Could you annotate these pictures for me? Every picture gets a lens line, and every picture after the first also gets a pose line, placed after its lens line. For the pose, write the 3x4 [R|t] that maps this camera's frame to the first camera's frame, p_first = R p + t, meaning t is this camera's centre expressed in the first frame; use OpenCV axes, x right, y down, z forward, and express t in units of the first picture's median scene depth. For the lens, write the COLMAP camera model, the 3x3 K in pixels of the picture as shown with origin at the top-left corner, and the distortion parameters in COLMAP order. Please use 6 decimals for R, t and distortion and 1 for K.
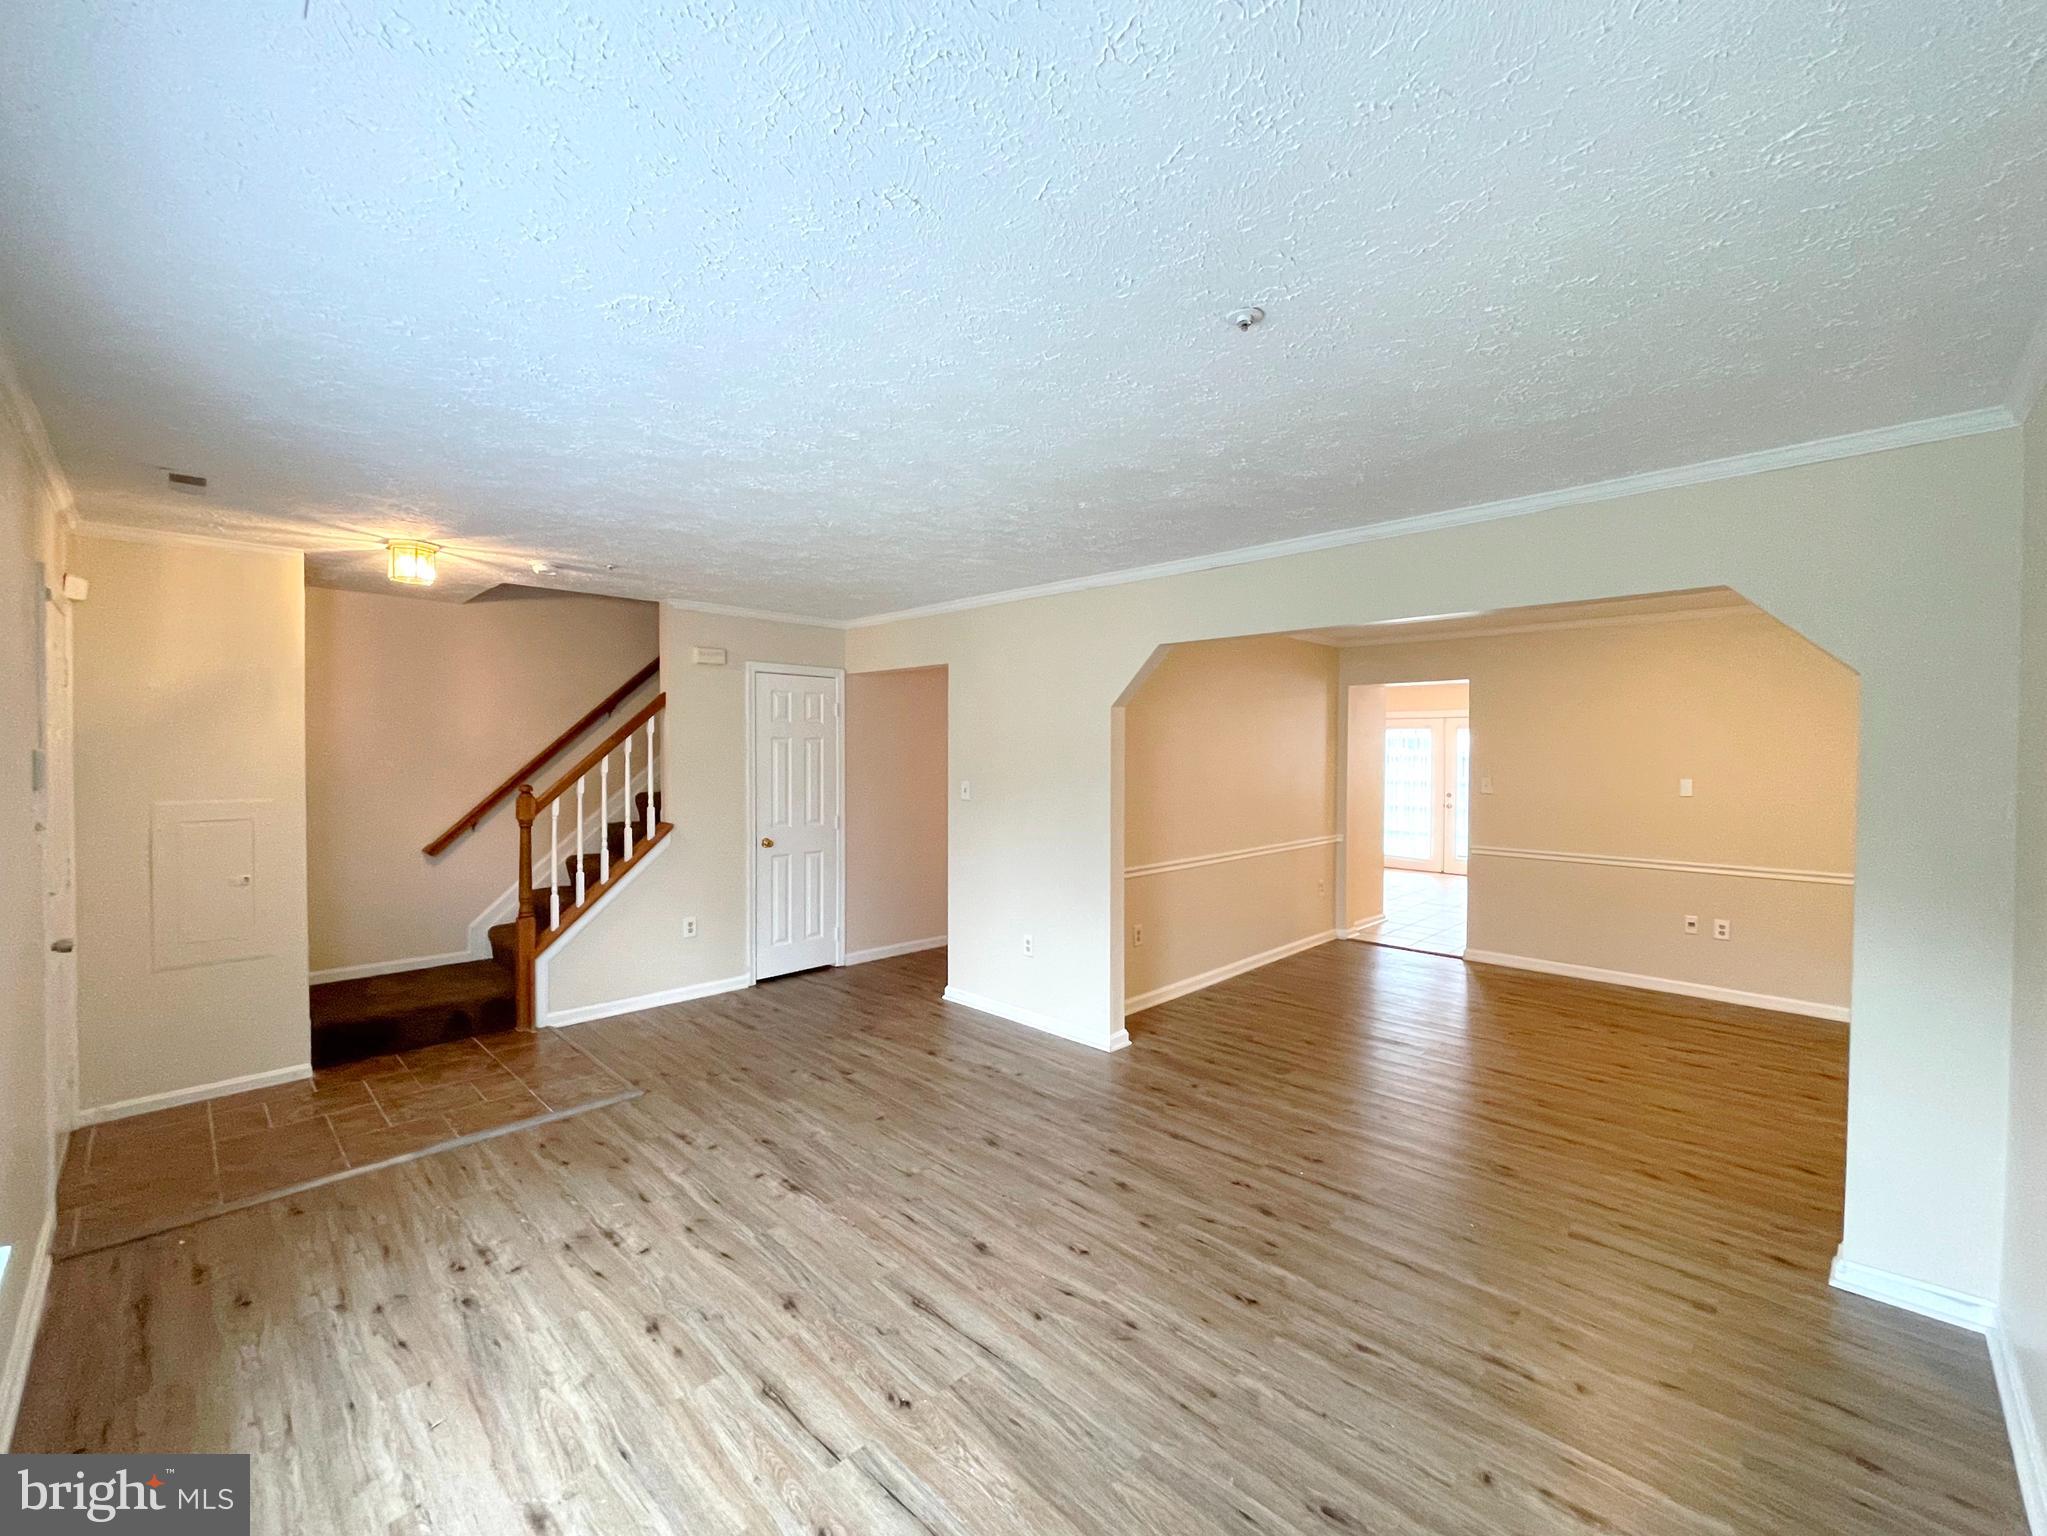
lens RADIAL K [[843.6, 0, 1015.2], [0, 843.6, 766.9], [0, 0, 1]] dist [-0.005404, 0.003675]
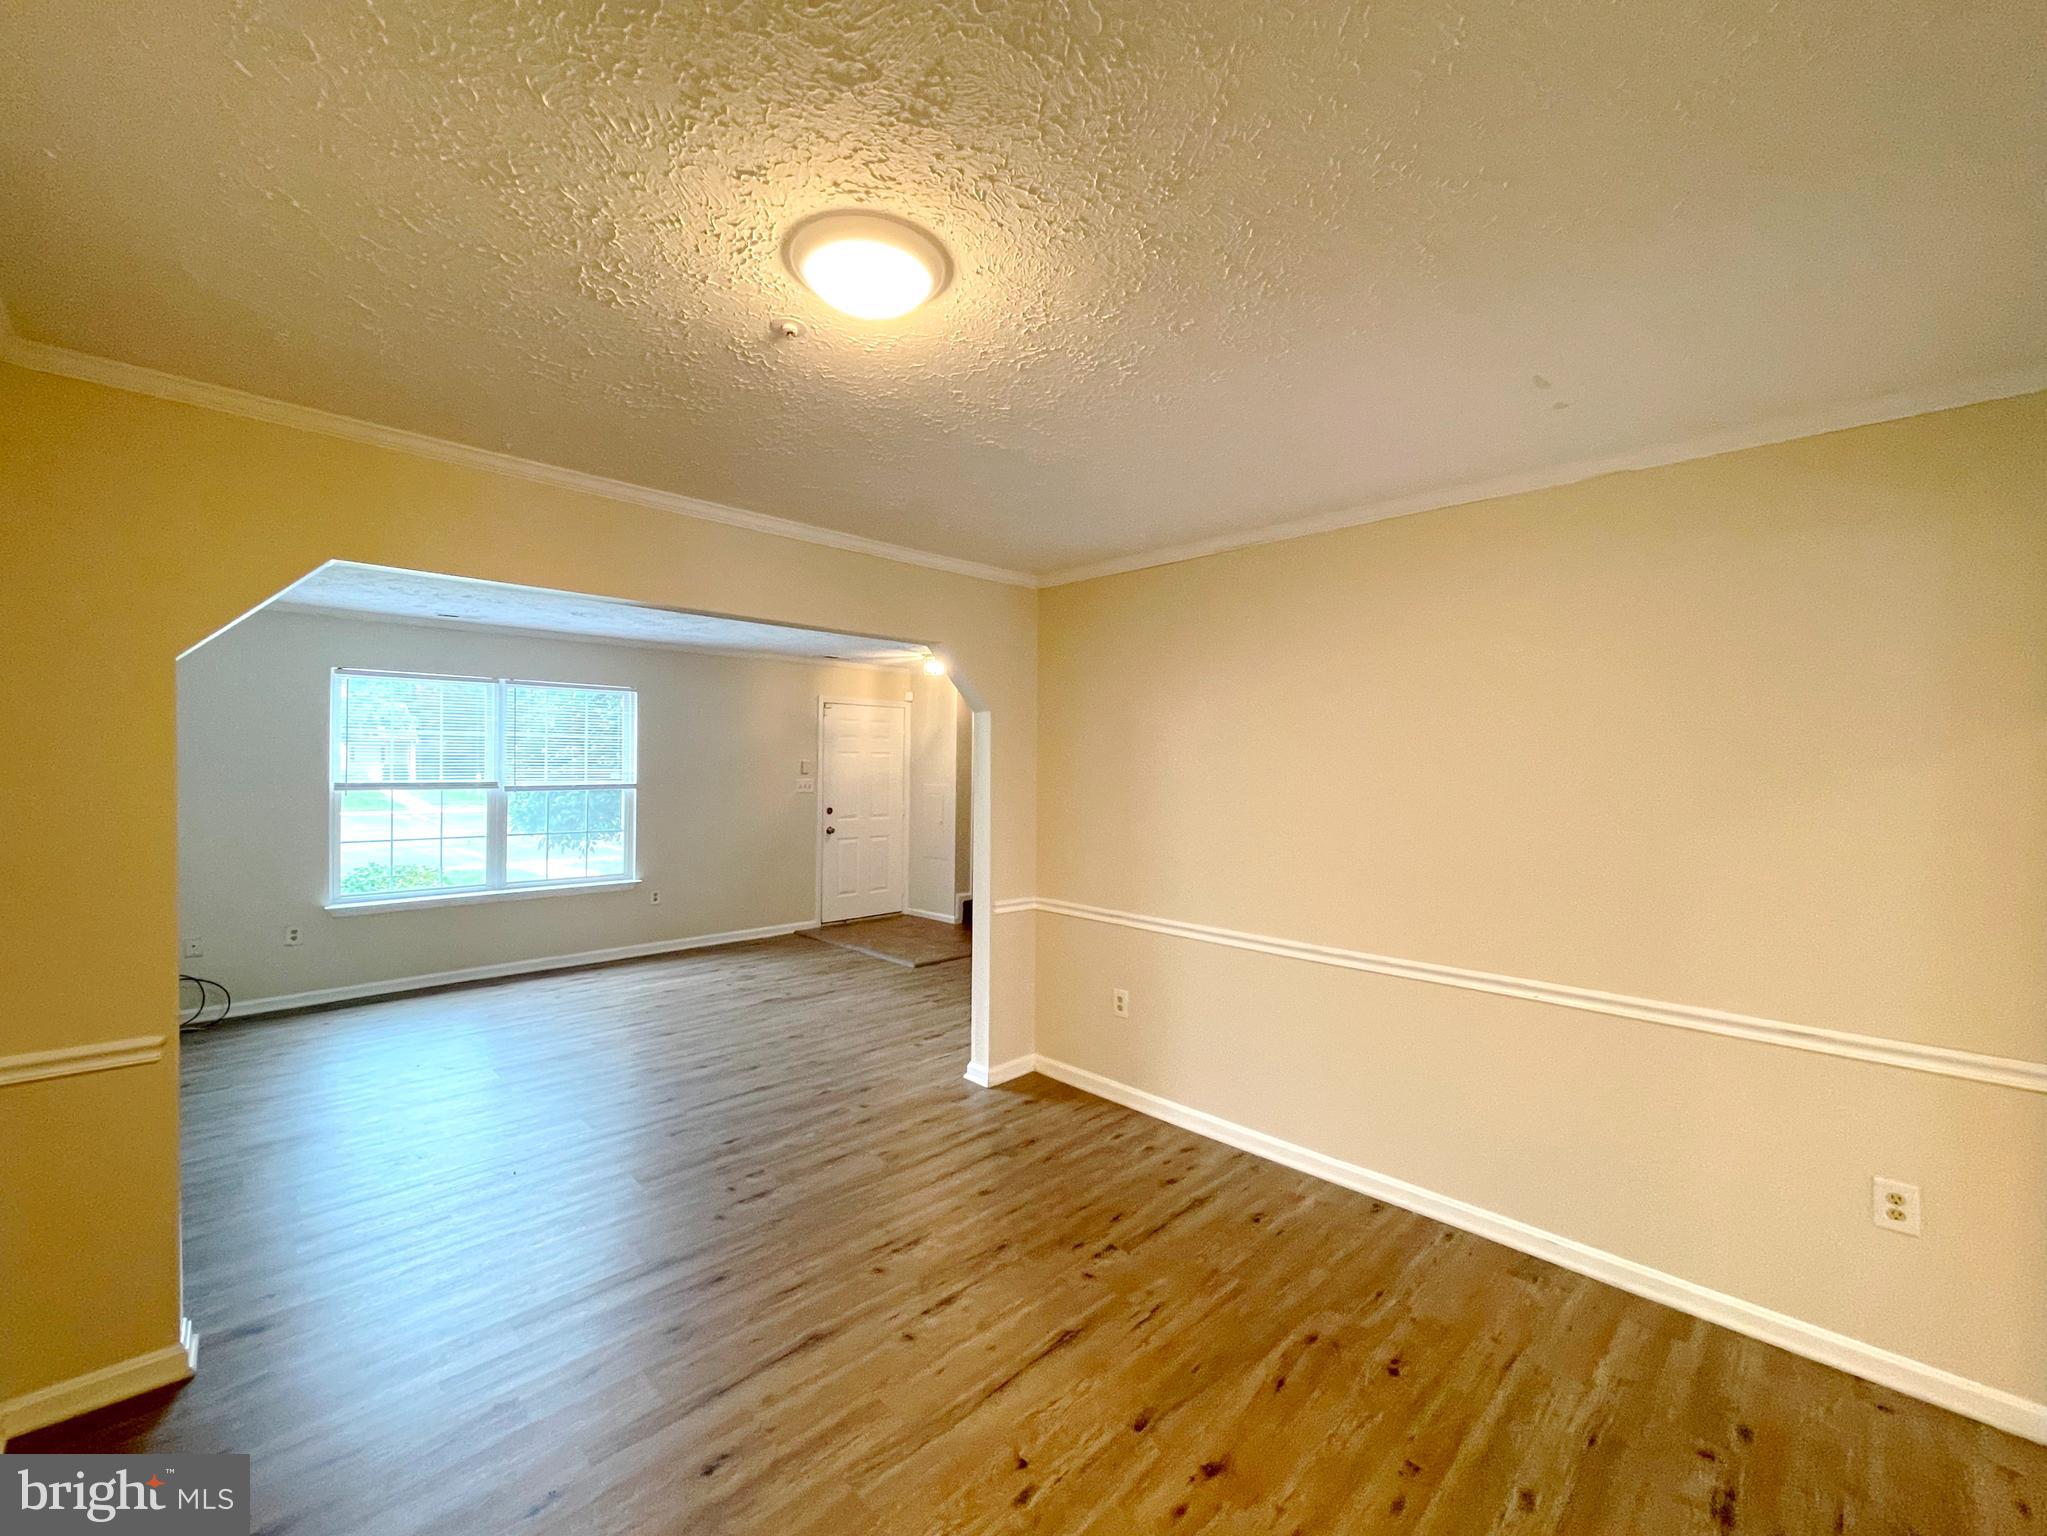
lens RADIAL K [[843.6, 0, 1029.1], [0, 843.6, 764.7], [0, 0, 1]] dist [-0.005404, 0.003675]
pose [[-0.003625, 0.001155, -0.999993, 1.647851], [-0.030055, 0.999547, 0.001264, -0.028789], [0.999542, 0.030059, -0.003589, 1.648268]]
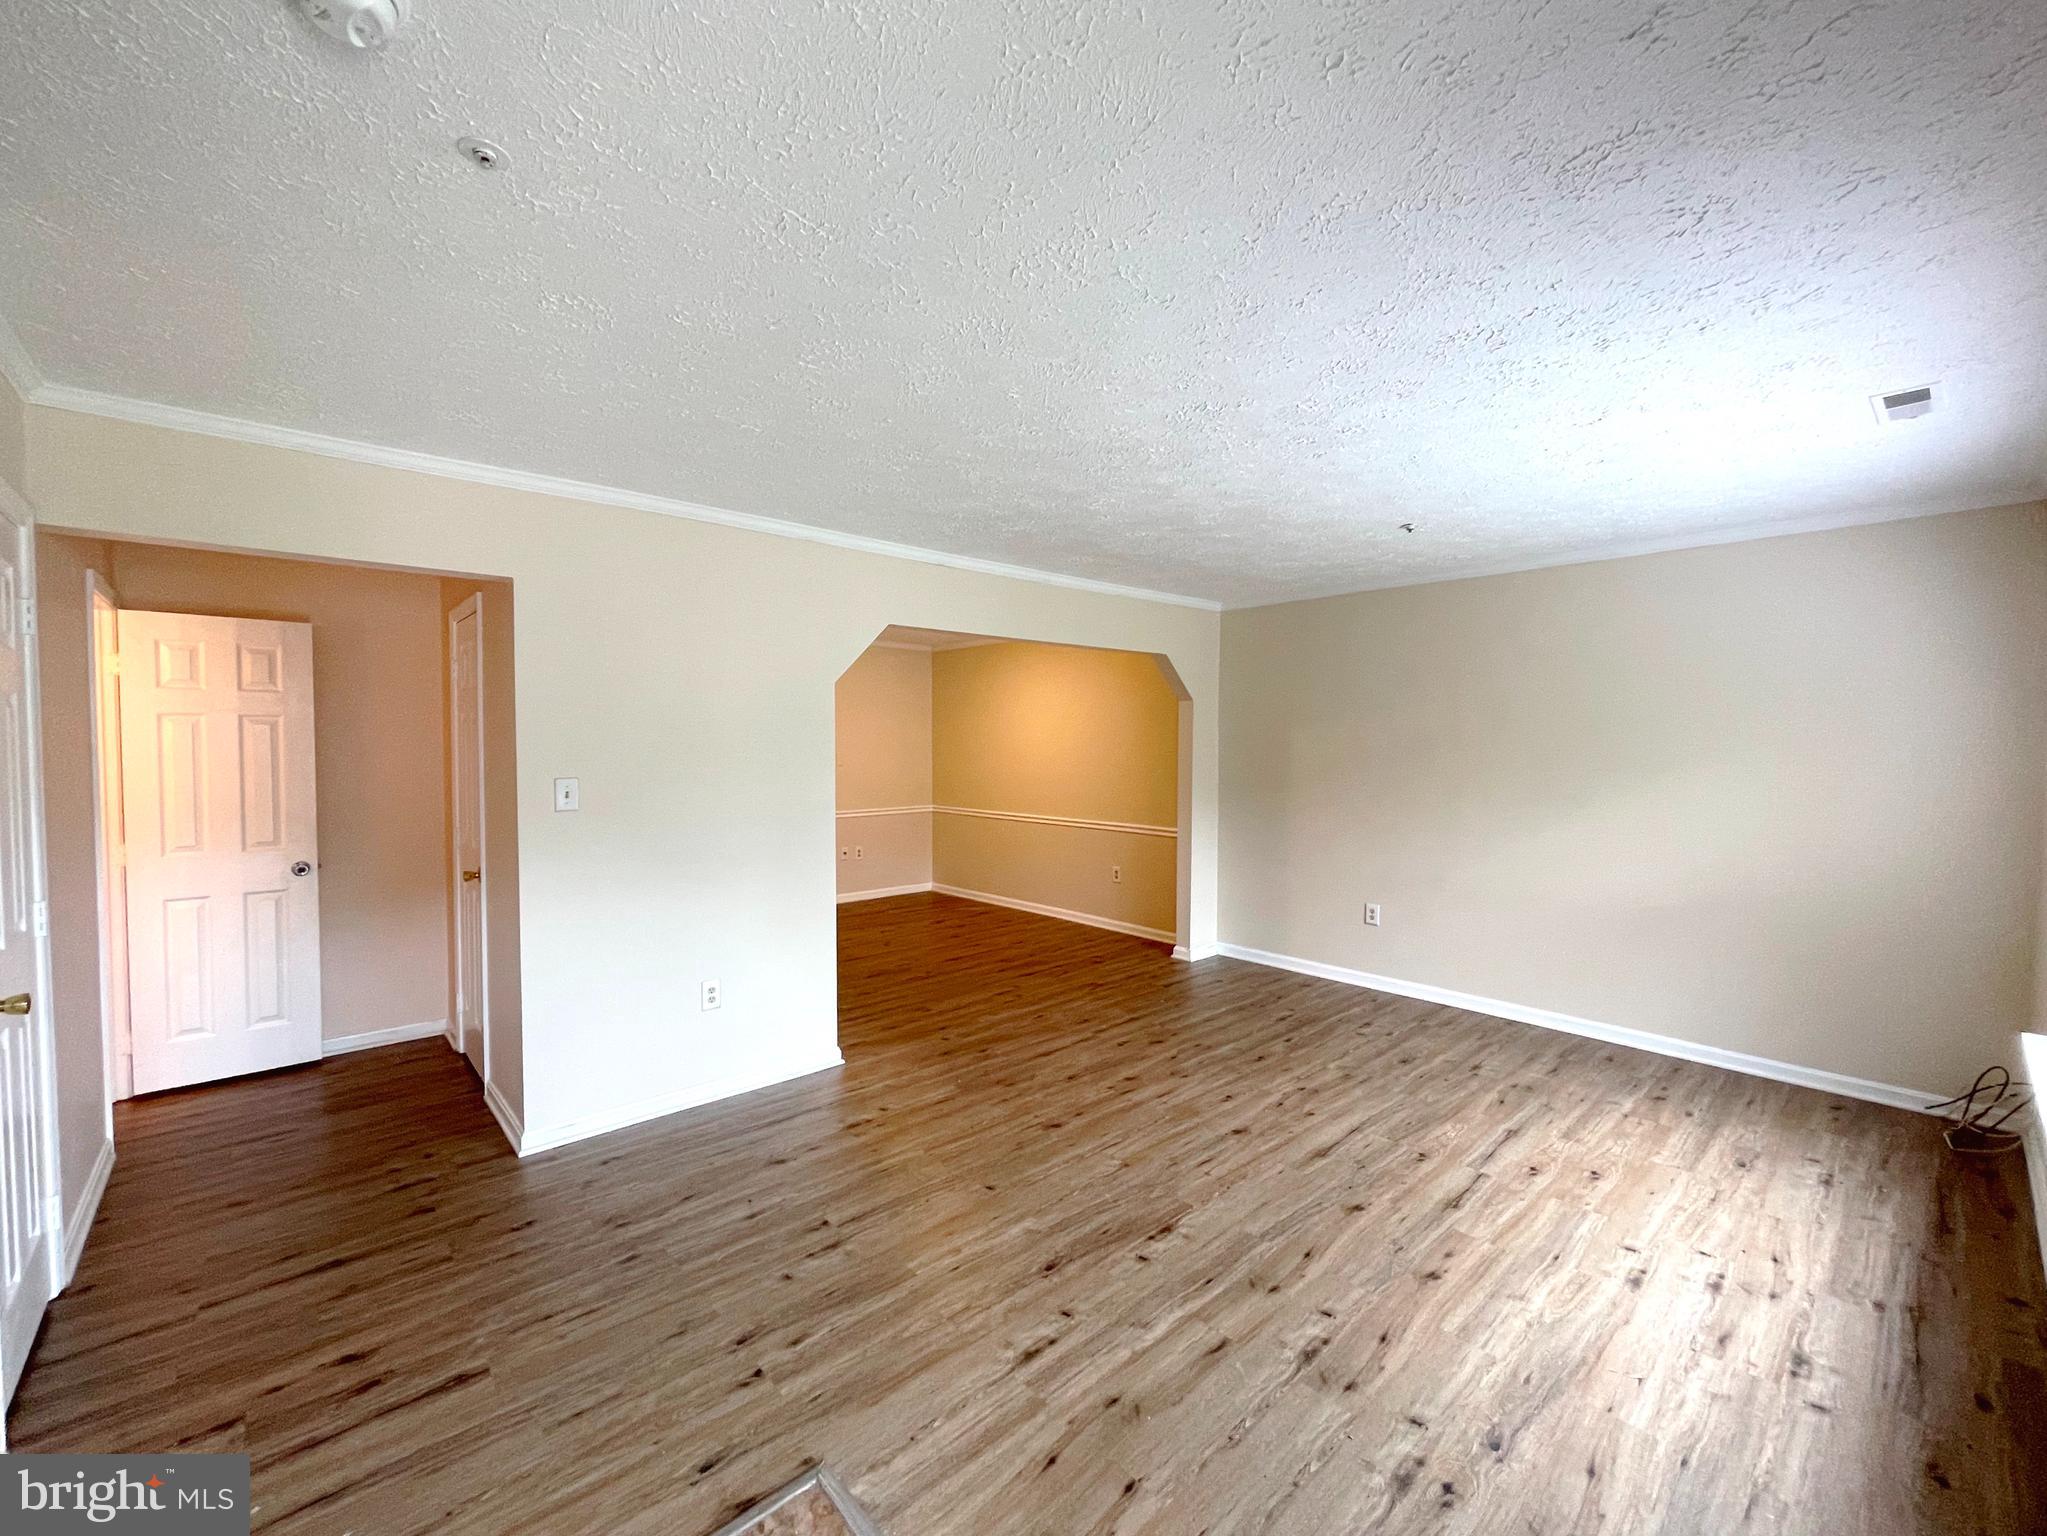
lens RADIAL K [[843.6, 0, 1030.5], [0, 843.6, 760.9], [0, 0, 1]] dist [-0.005404, 0.003675]
pose [[0.049344, -0.029135, 0.998357, -1.195478], [0.017666, 0.999444, 0.028294, -0.013083], [-0.998626, 0.016241, 0.049831, 1.156904]]
